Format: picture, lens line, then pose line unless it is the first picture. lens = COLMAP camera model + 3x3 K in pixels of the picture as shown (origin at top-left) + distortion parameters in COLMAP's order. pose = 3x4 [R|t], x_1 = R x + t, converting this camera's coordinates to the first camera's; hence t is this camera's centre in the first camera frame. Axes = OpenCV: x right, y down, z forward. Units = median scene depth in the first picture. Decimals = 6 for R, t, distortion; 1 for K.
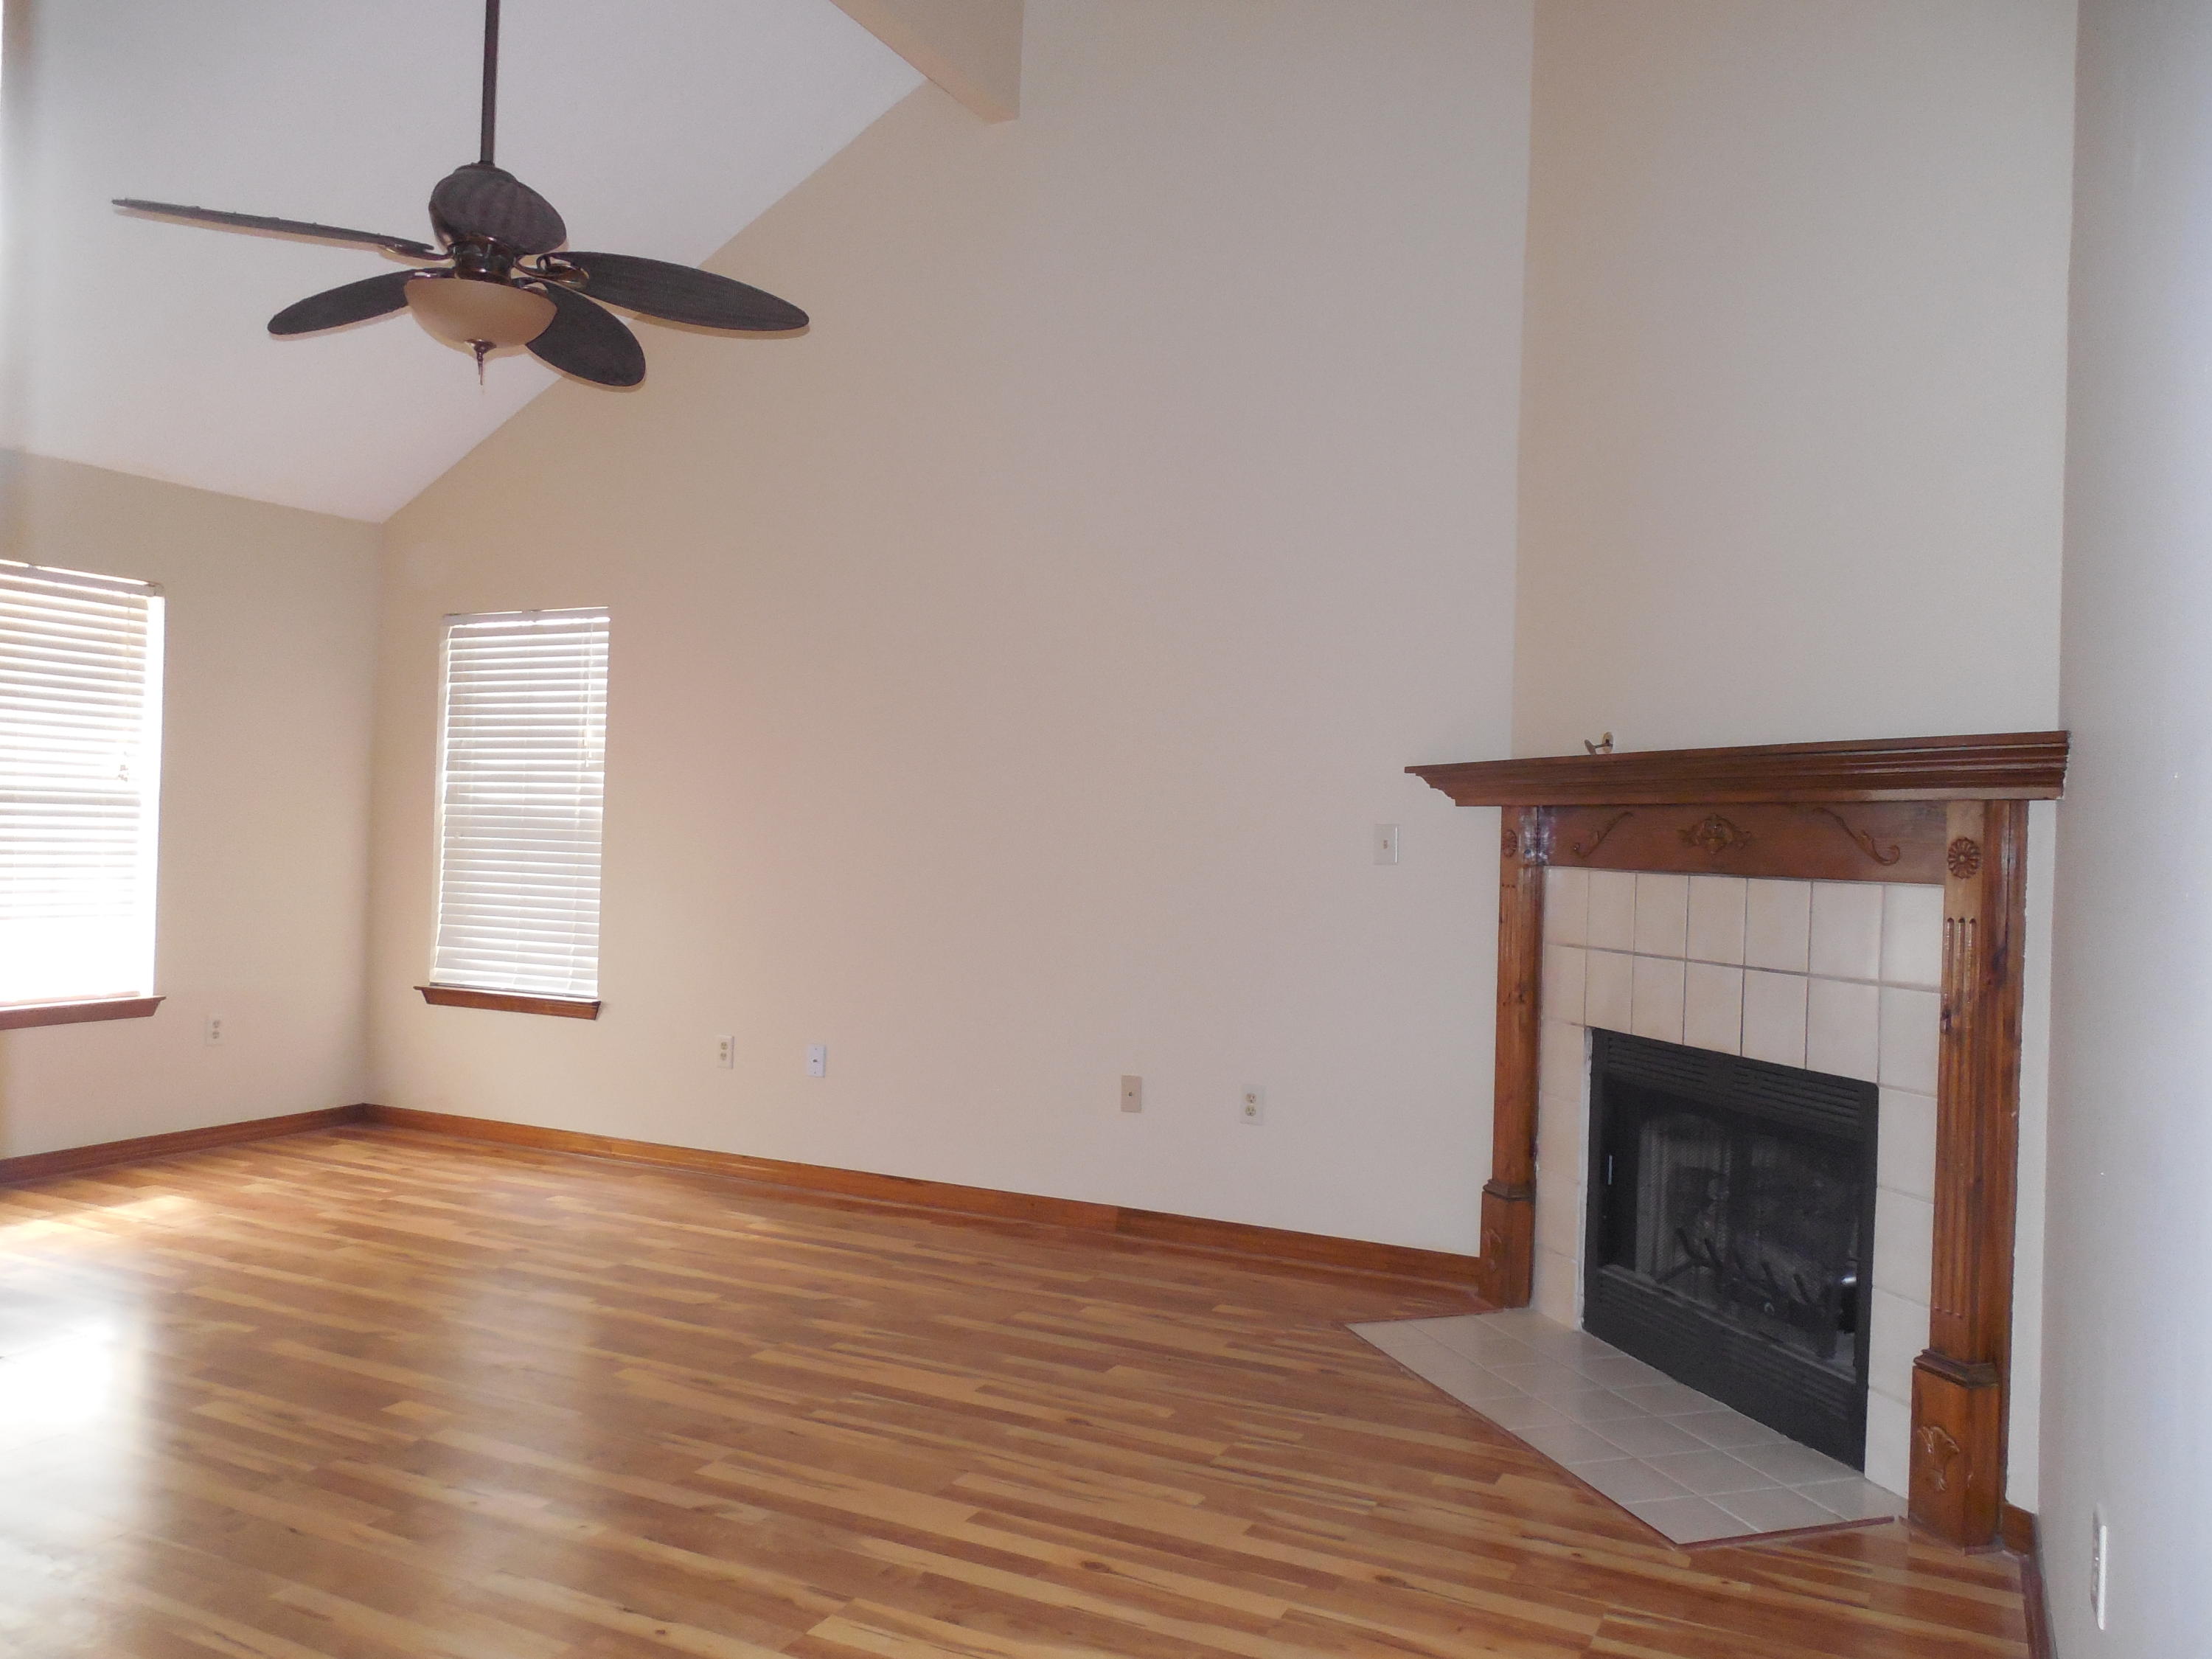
lens RADIAL K [[1662.2, 0, 1119.8], [0, 1662.2, 836.6], [0, 0, 1]] dist [0.008847, 0.003242]
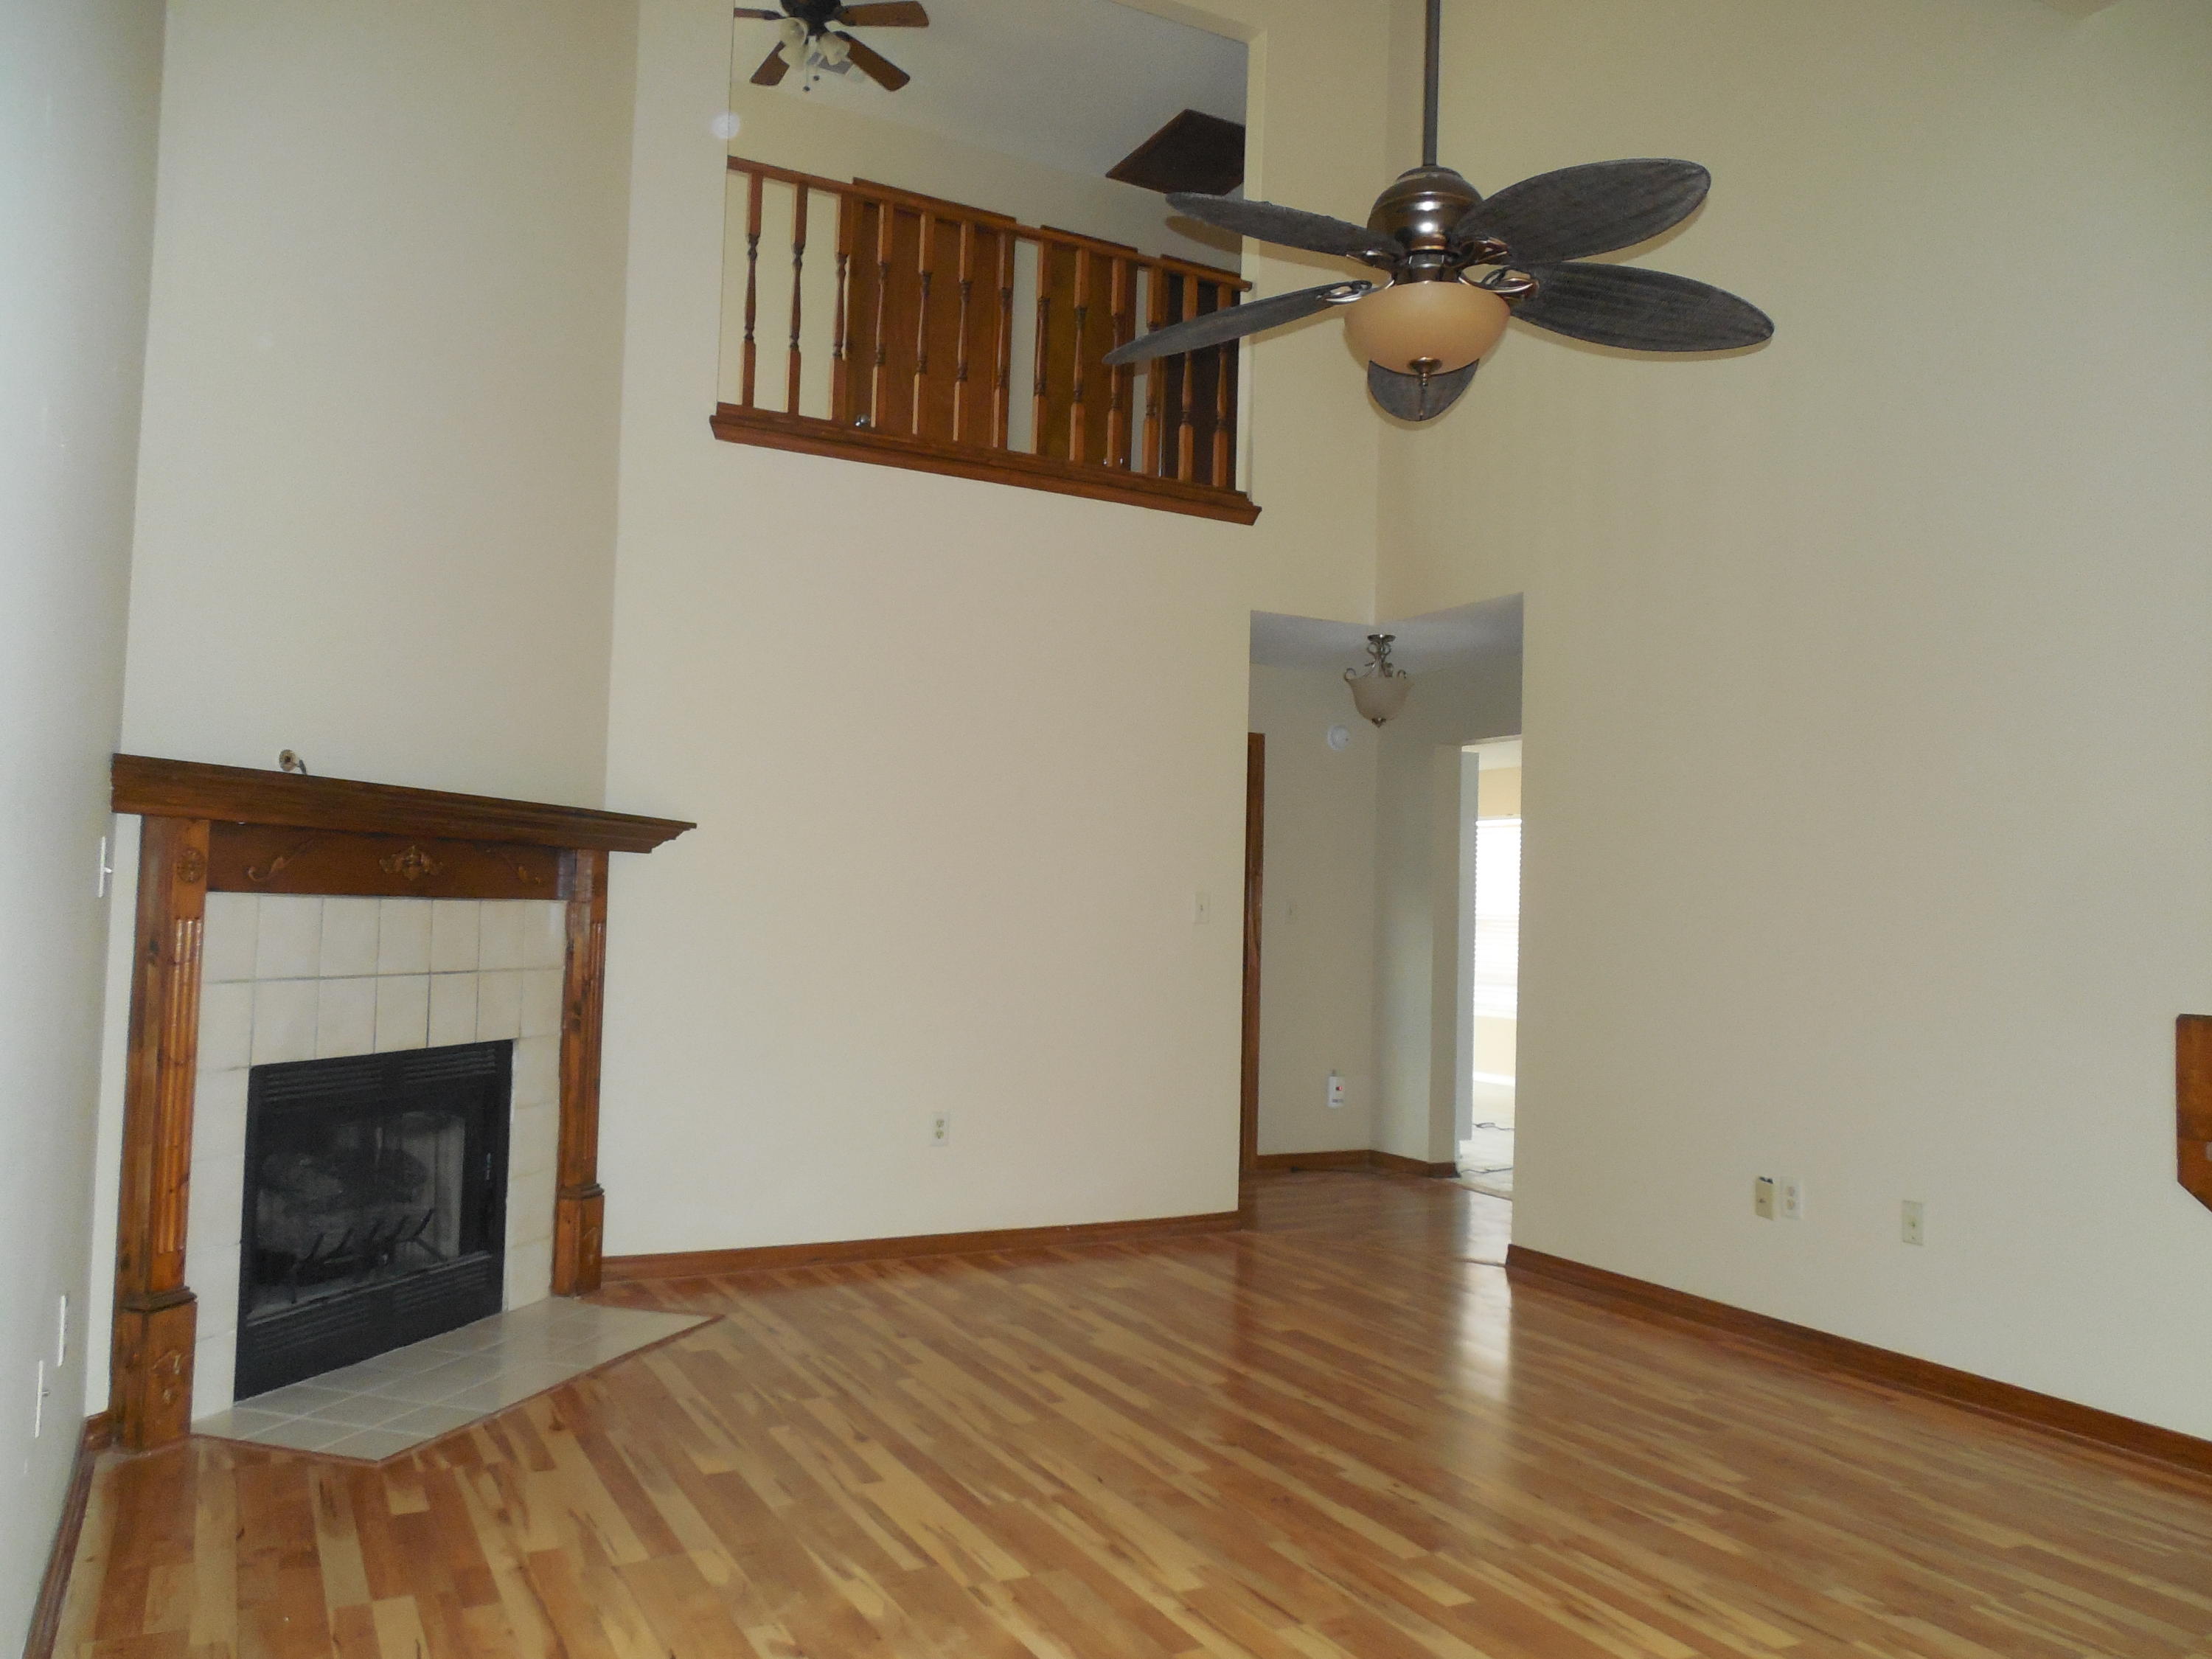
lens RADIAL K [[1689.9, 0, 1096.2], [0, 1689.9, 819.6], [0, 0, 1]] dist [-0.000837, -0.001820]
pose [[-0.809606, -0.018191, 0.586692, -0.651137], [-0.049925, 0.998032, -0.037948, -0.009259], [-0.584847, -0.060014, -0.808920, 1.519502]]
